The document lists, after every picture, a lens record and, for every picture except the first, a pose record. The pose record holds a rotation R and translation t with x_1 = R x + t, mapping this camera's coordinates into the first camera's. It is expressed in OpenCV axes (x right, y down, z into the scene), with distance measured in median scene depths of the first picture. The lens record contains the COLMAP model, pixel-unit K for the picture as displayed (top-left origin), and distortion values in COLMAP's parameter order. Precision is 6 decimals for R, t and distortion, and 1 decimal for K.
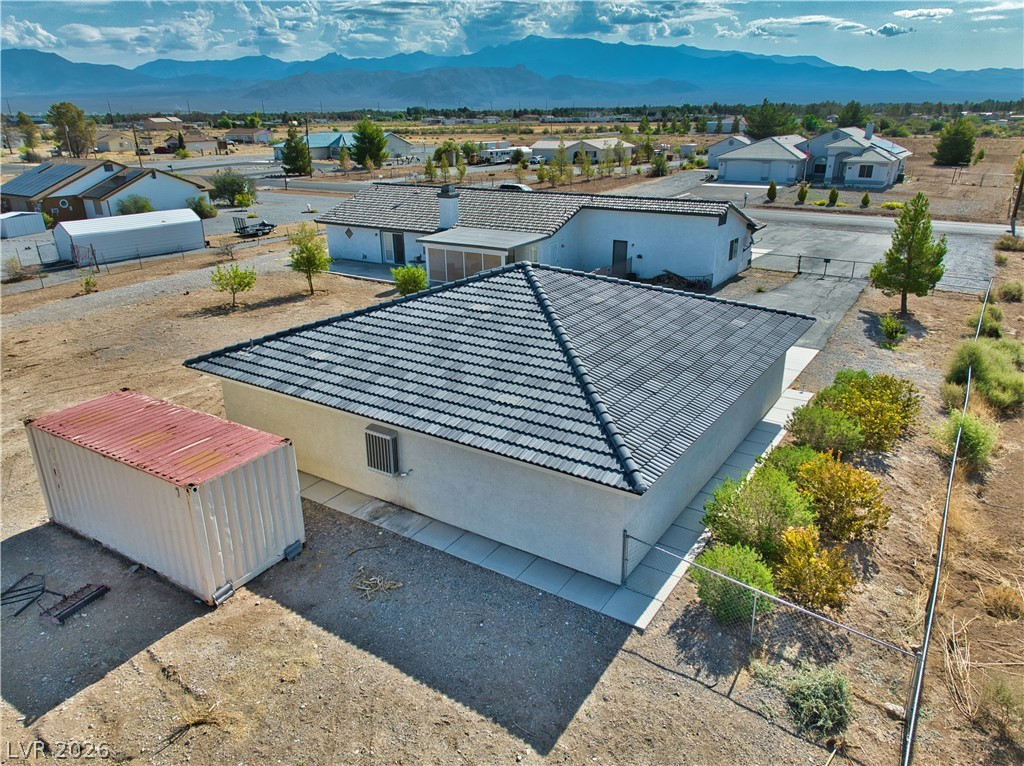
lens RADIAL K [[726.0, 0, 512.9], [0, 726.0, 398.2], [0, 0, 1]] dist [0.003657, -0.002675]
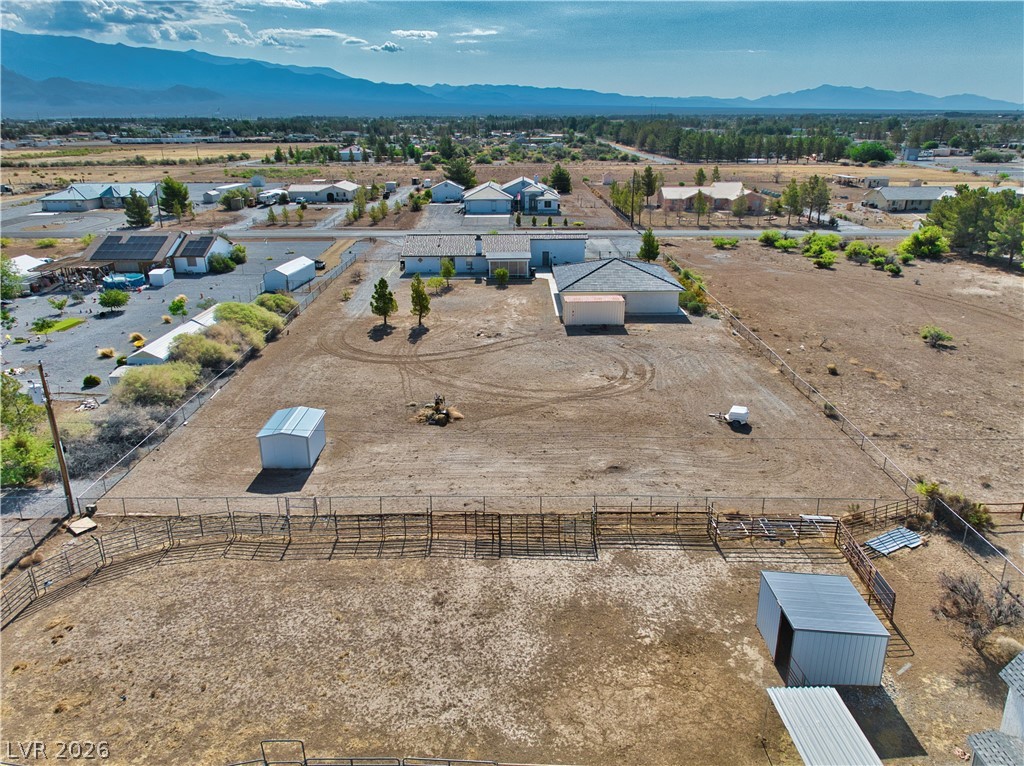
lens RADIAL K [[726.0, 0, 512.9], [0, 726.0, 398.2], [0, 0, 1]] dist [0.003657, -0.002675]
pose [[0.833324, -0.194356, 0.517491, -0.502439], [0.199541, 0.978796, 0.046287, 0.051285], [-0.515514, 0.064688, 0.854436, -0.388947]]
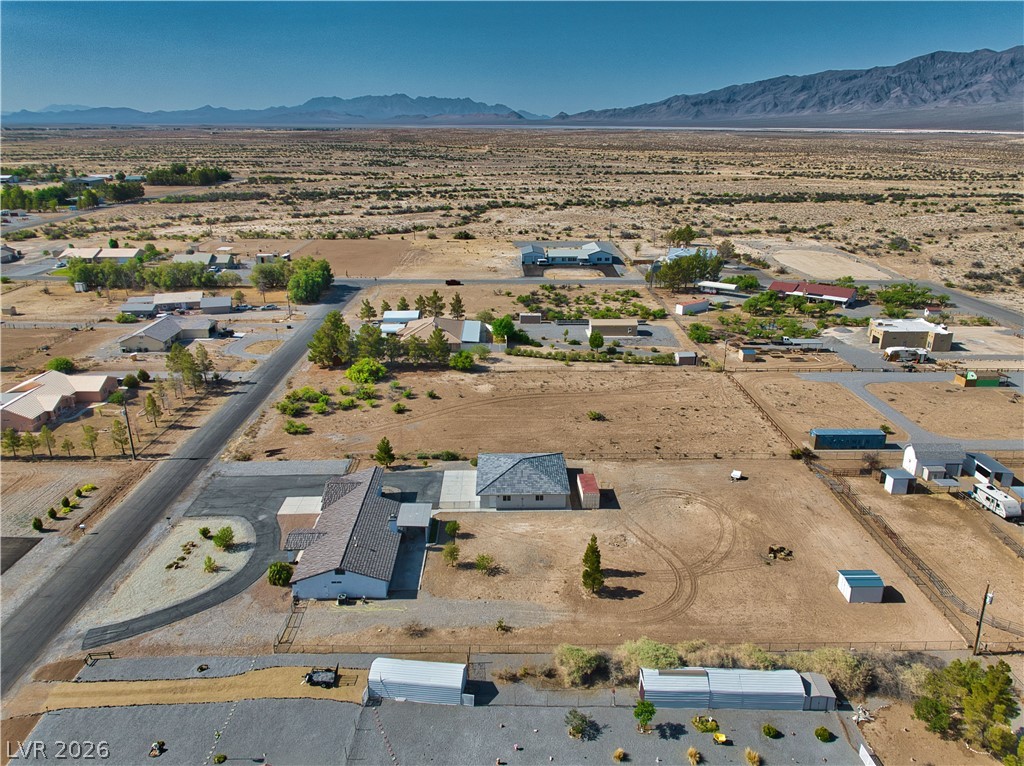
lens RADIAL K [[716.4, 0, 514.9], [0, 716.4, 383.5], [0, 0, 1]] dist [0.003627, -0.000515]
pose [[-0.568194, -0.270725, 0.777087, -0.724013], [0.304362, 0.808226, 0.504118, -0.615132], [-0.764539, 0.522952, -0.376831, 0.510843]]
